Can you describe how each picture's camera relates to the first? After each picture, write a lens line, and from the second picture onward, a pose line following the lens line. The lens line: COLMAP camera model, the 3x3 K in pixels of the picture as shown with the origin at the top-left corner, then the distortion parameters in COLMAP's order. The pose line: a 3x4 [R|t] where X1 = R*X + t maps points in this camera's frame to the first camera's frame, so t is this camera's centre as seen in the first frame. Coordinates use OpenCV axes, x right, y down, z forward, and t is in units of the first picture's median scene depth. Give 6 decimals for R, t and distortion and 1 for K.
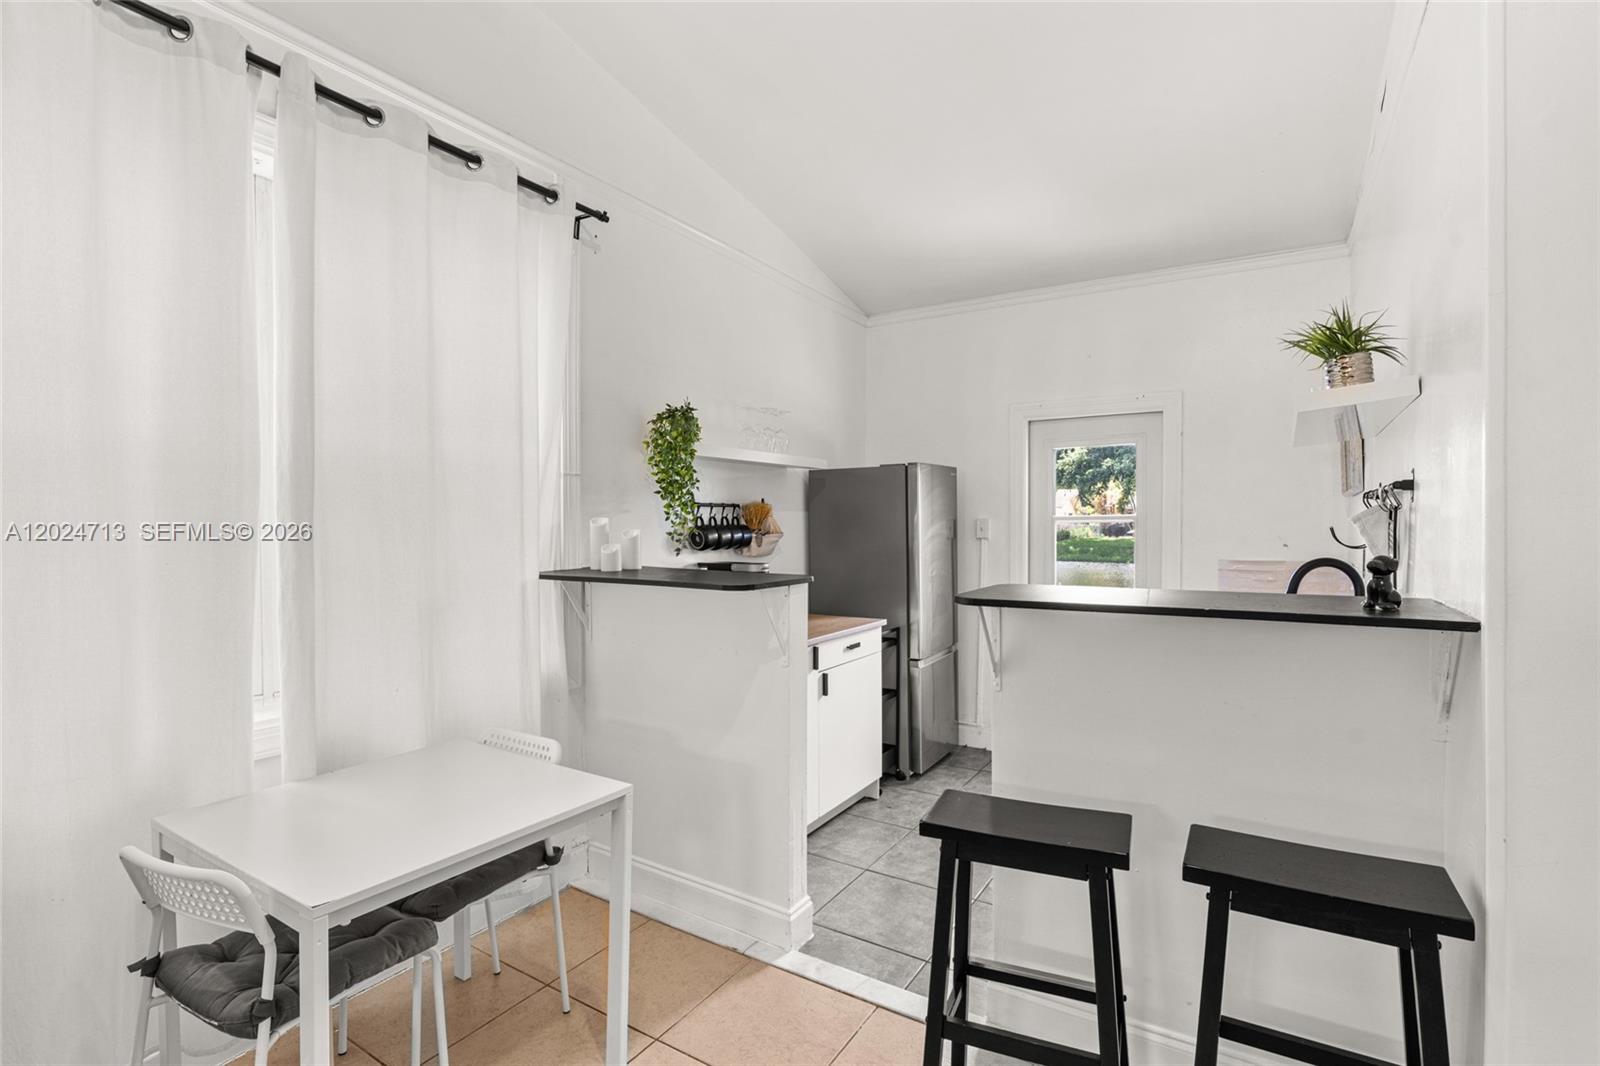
lens RADIAL K [[762.3, 0, 801.9], [0, 762.3, 550.9], [0, 0, 1]] dist [-0.000899, -0.000371]
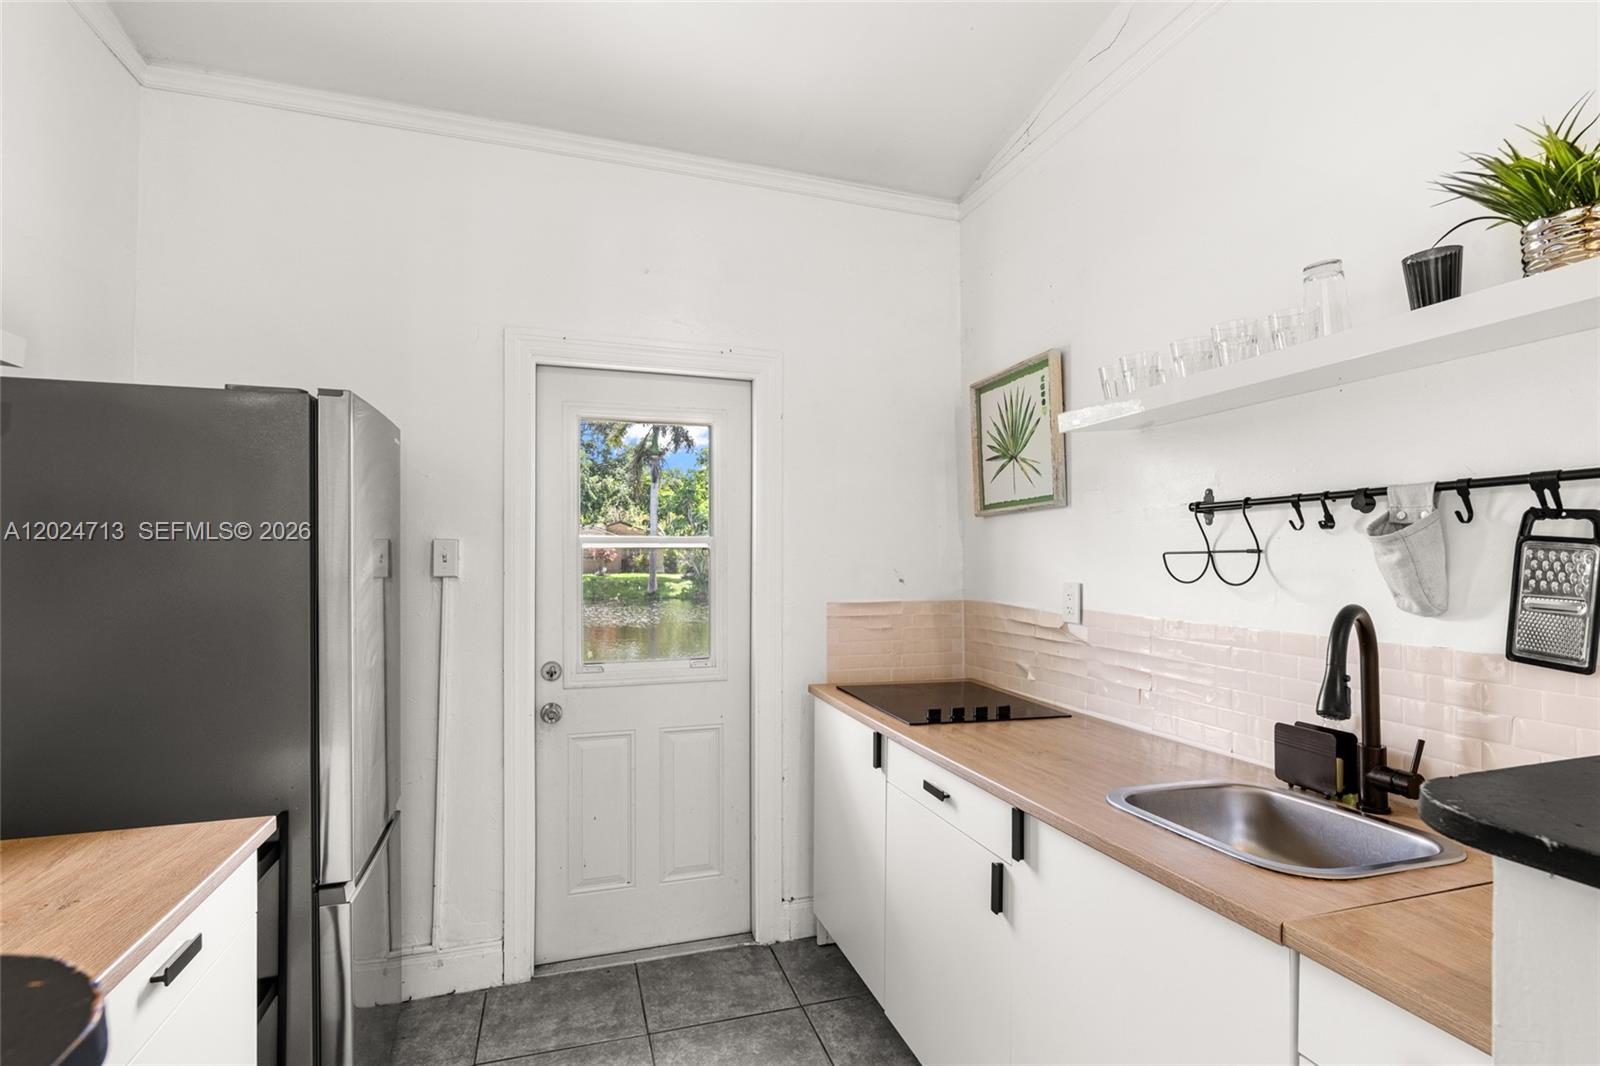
lens RADIAL K [[762.3, 0, 801.9], [0, 762.3, 550.9], [0, 0, 1]] dist [-0.000899, -0.000371]
pose [[0.637618, 0.009837, 0.770290, -0.004665], [0.021195, 0.999316, -0.030306, -0.013568], [-0.770061, 0.035650, 0.636973, 0.505334]]
